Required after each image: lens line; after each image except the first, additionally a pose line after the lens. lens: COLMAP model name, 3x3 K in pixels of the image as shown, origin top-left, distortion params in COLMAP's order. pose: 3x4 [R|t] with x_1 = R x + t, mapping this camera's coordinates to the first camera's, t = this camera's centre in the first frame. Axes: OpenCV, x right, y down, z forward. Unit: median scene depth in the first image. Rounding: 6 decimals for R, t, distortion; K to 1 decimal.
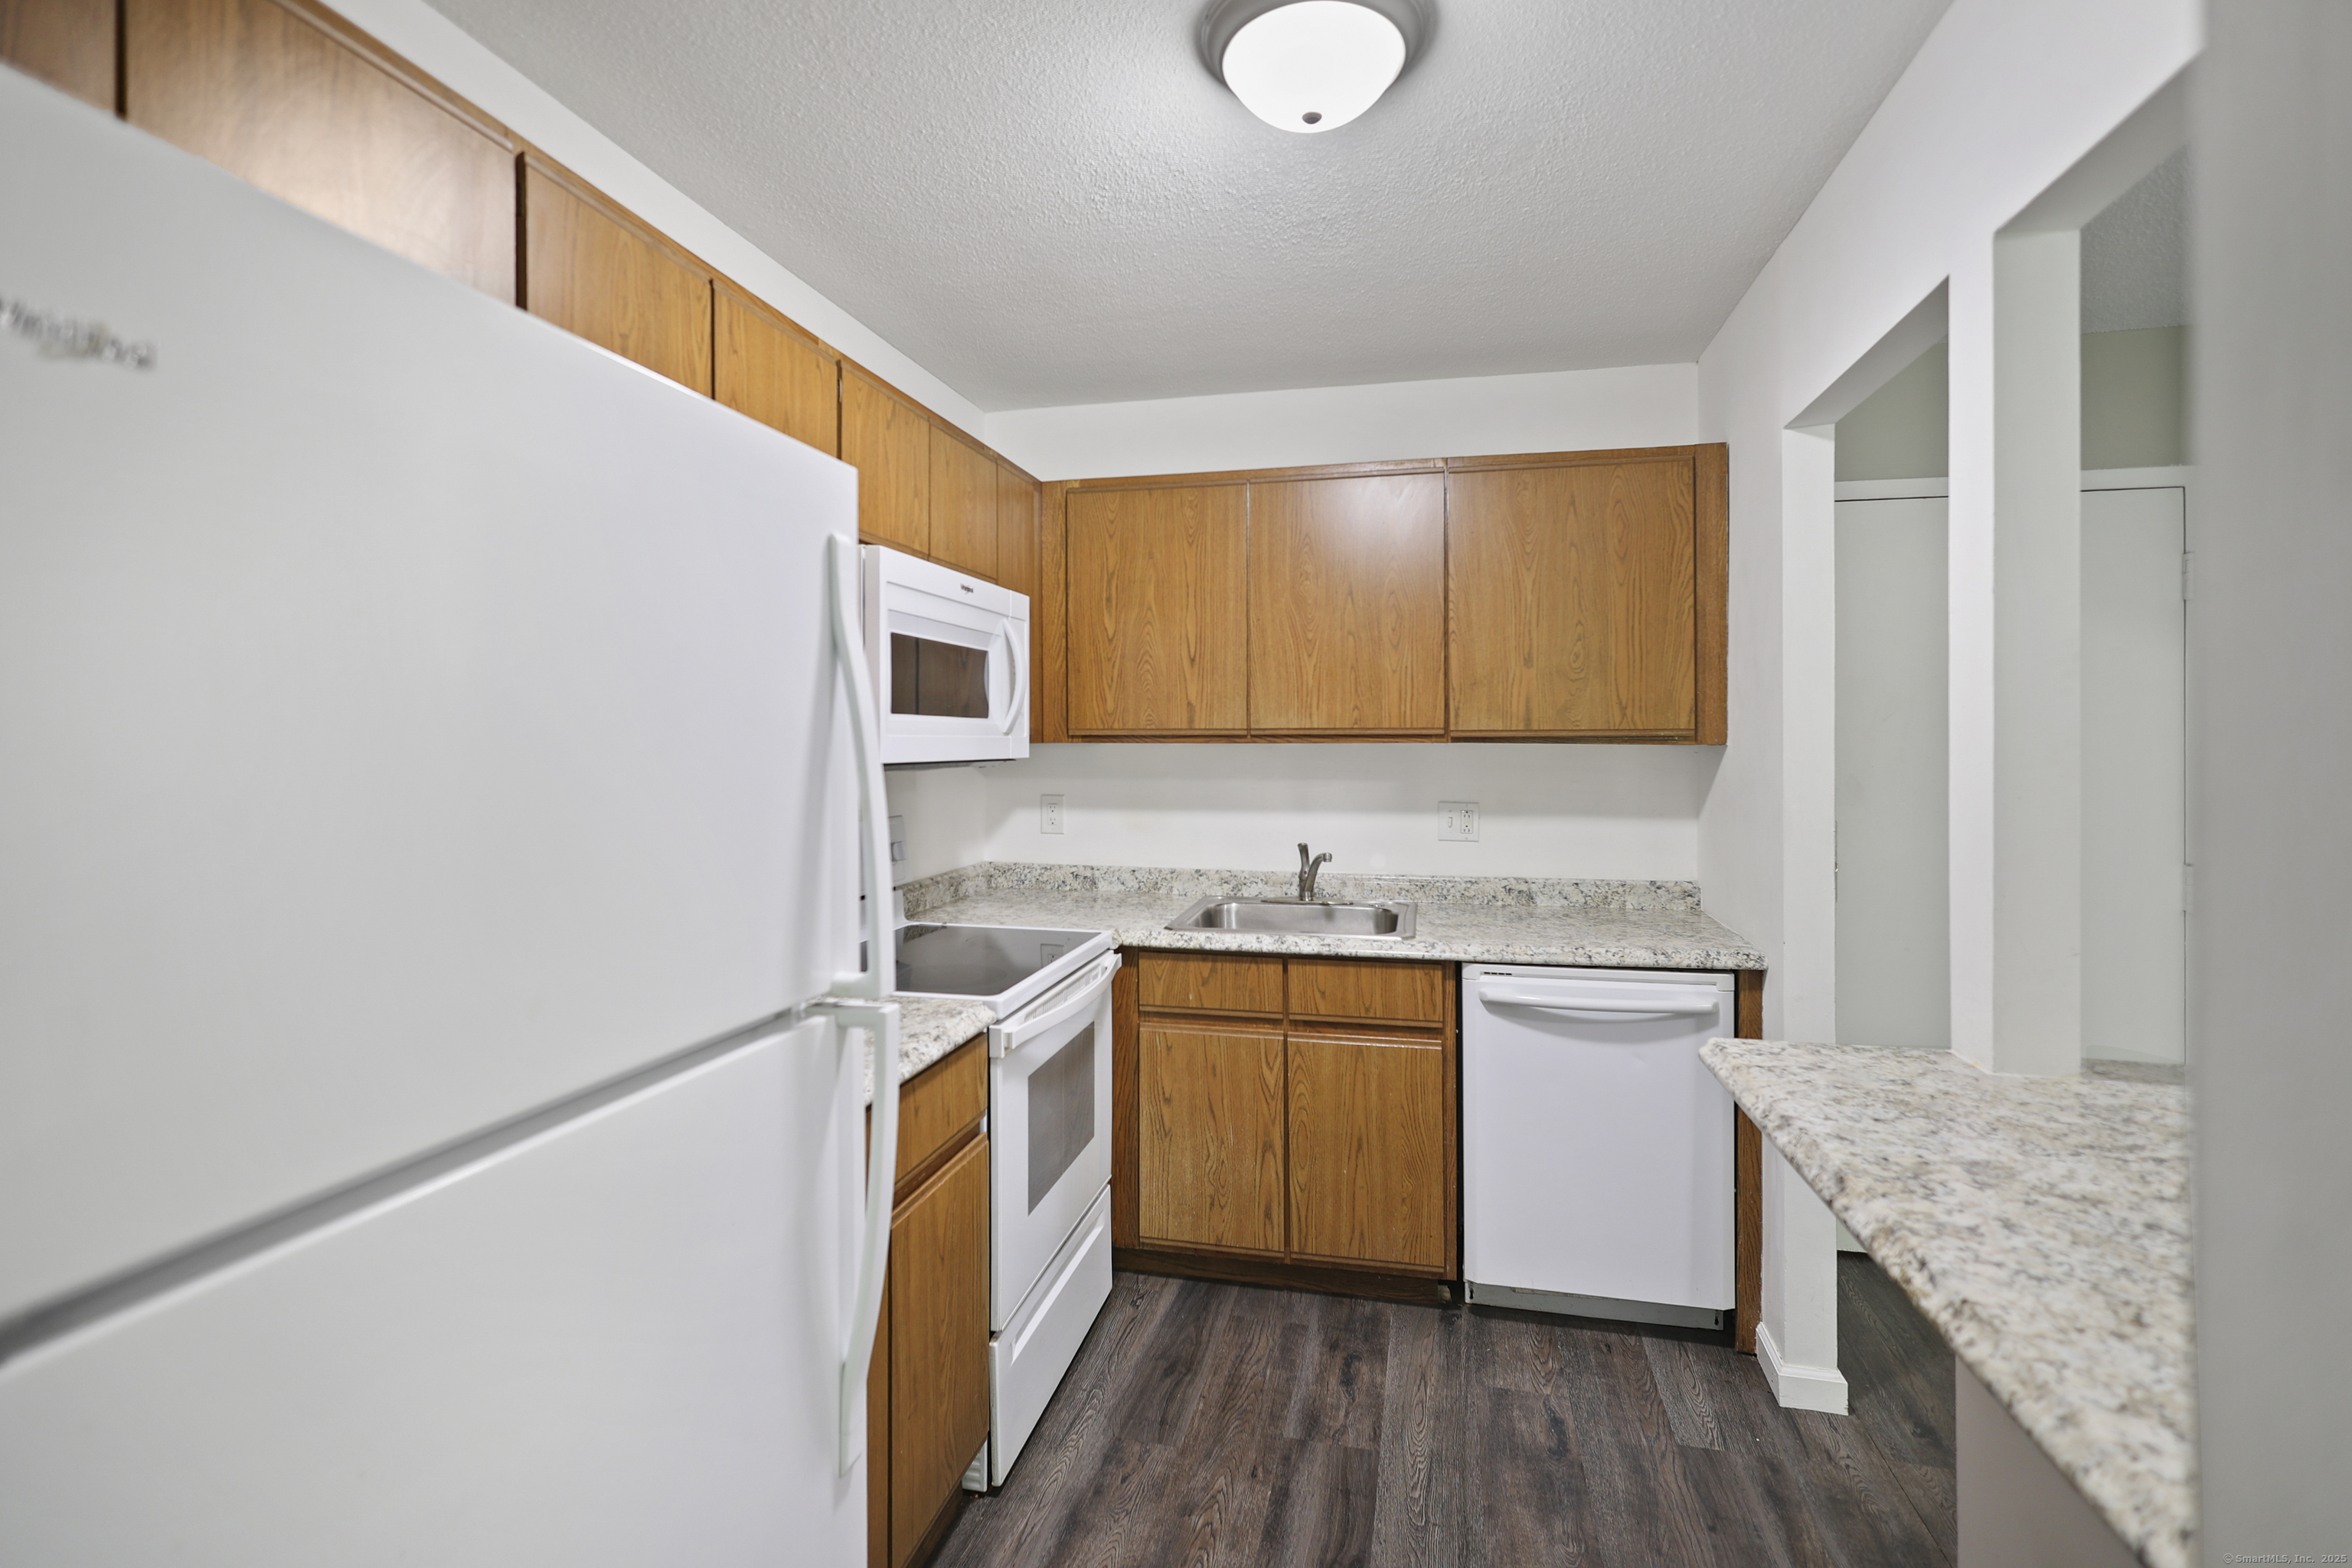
lens RADIAL K [[1101.9, 0, 1169.9], [0, 1101.9, 739.4], [0, 0, 1]] dist [-0.000291, 0.000571]
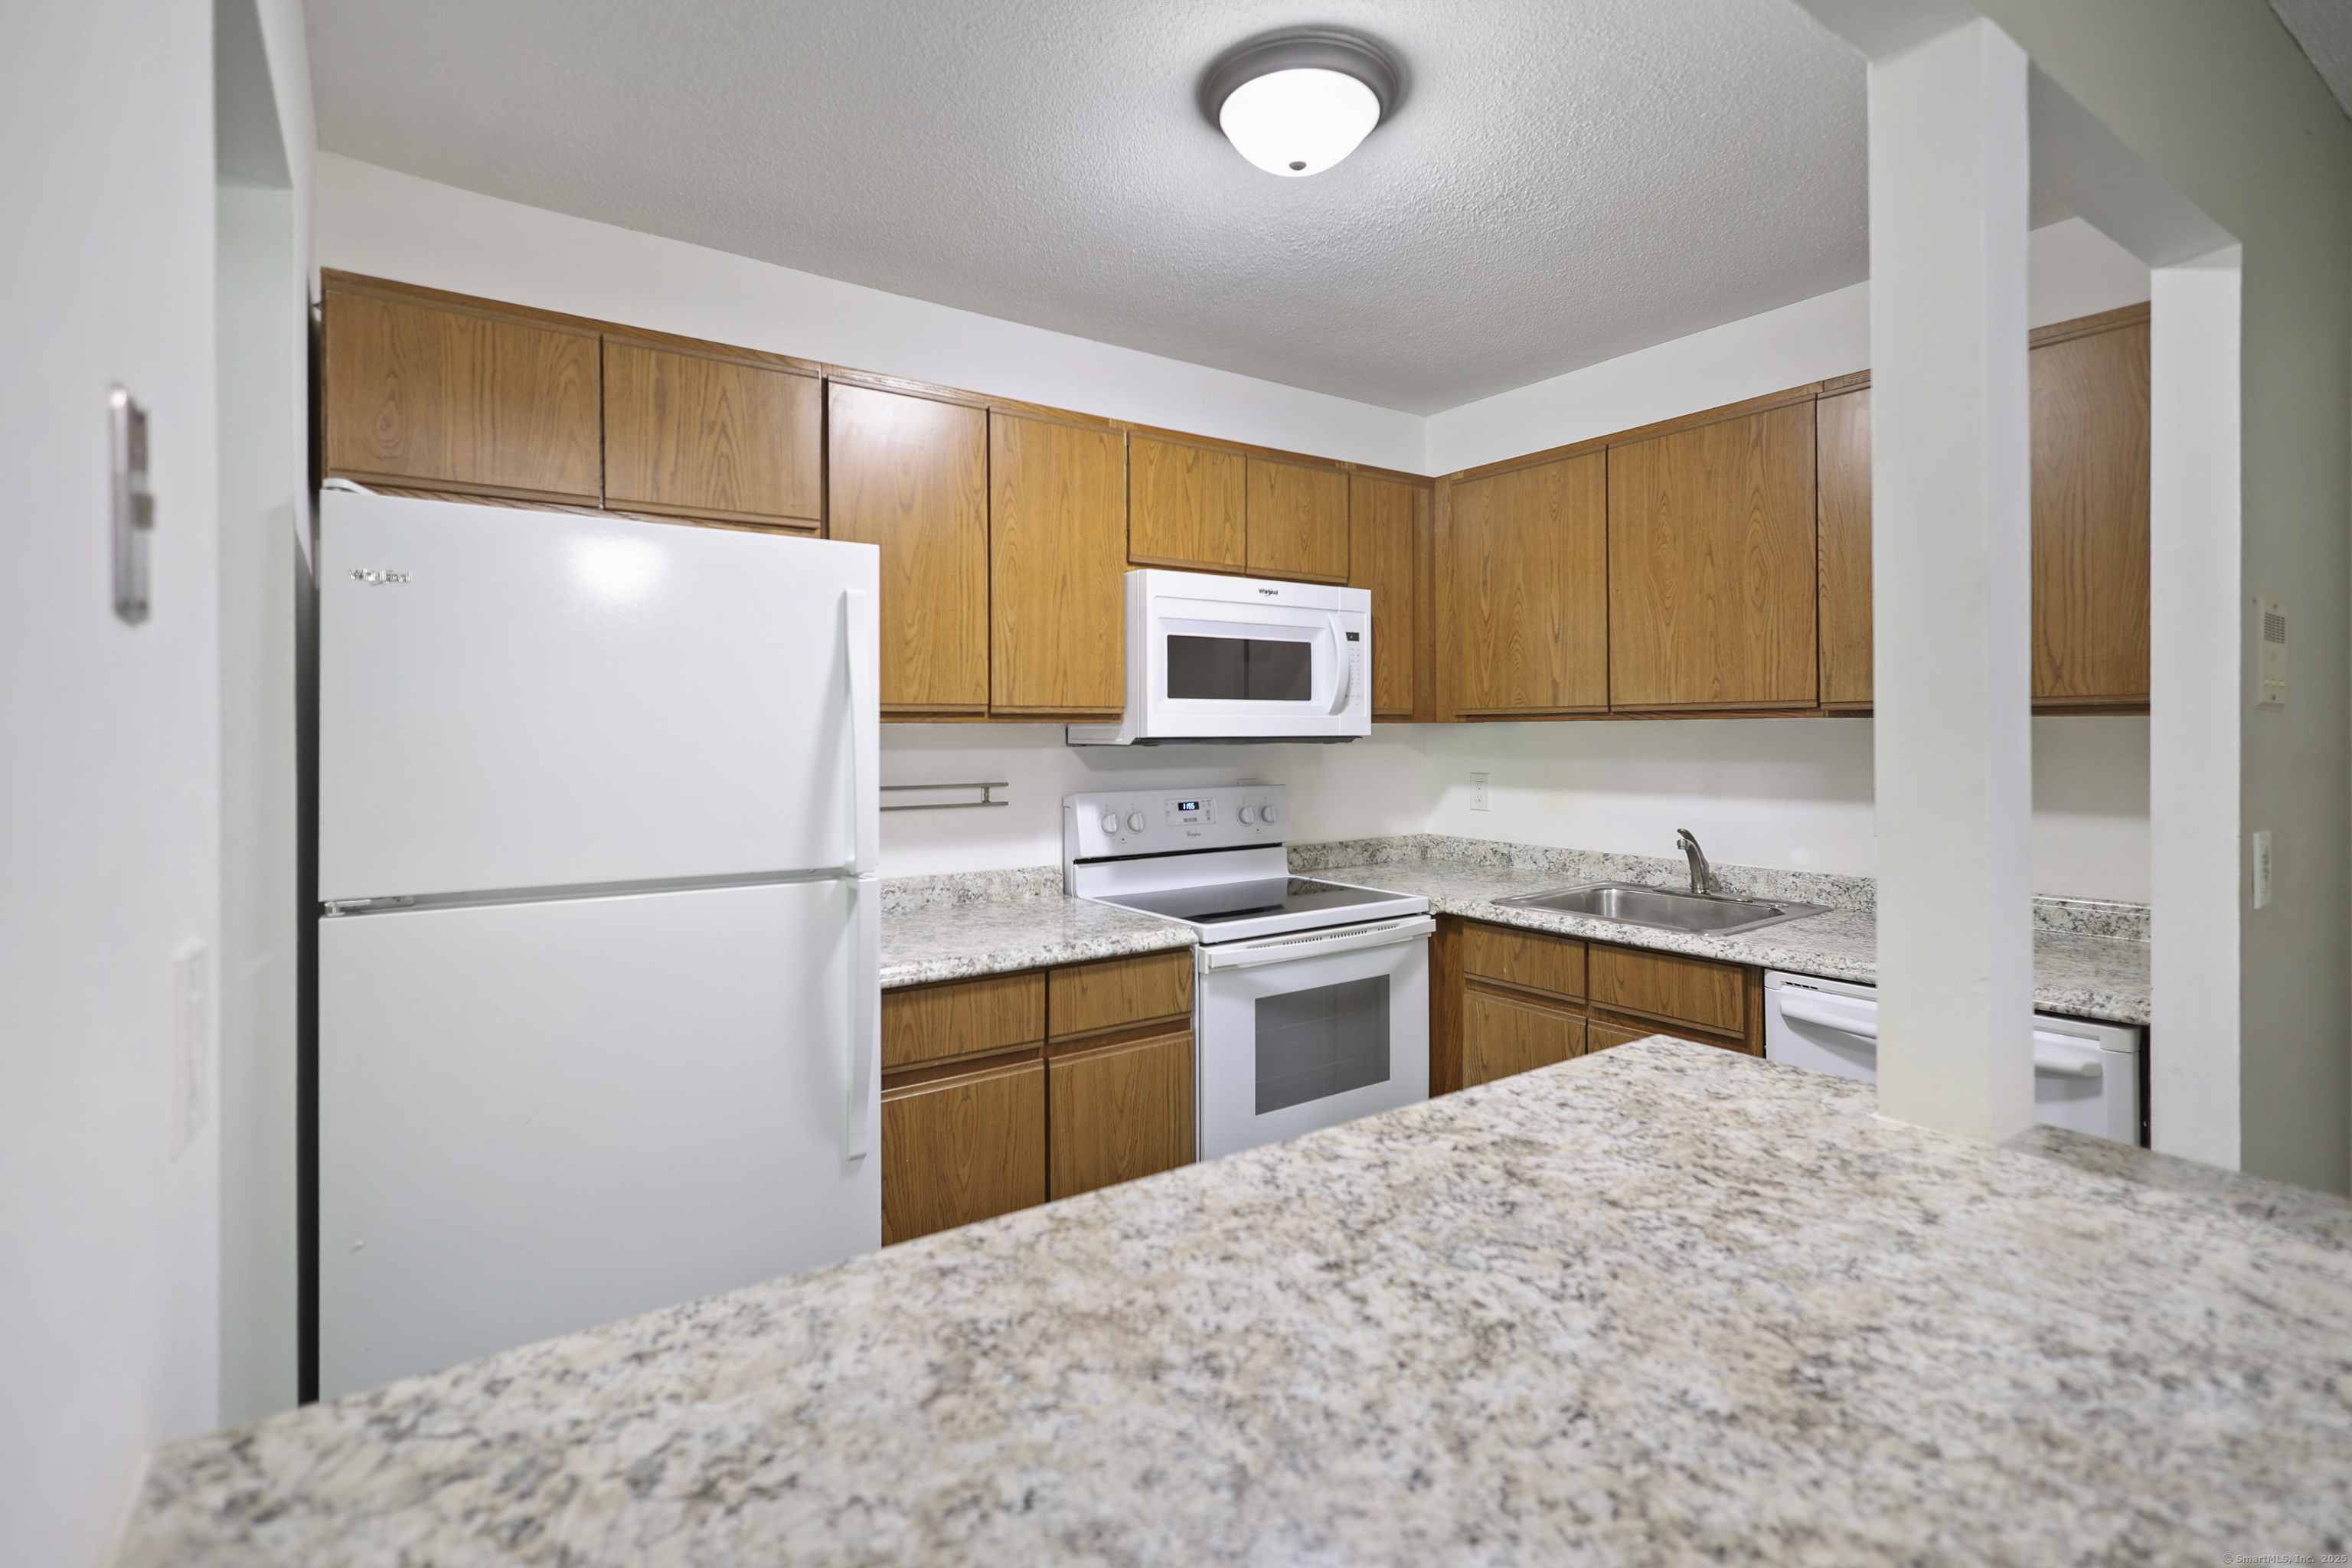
lens RADIAL K [[1101.9, 0, 1169.9], [0, 1101.9, 739.4], [0, 0, 1]] dist [-0.000291, 0.000571]
pose [[0.749428, -0.000227, -0.662086, 0.456395], [0.006664, 0.999952, 0.007201, 0.011199], [0.662052, -0.009809, 0.749393, 0.034457]]
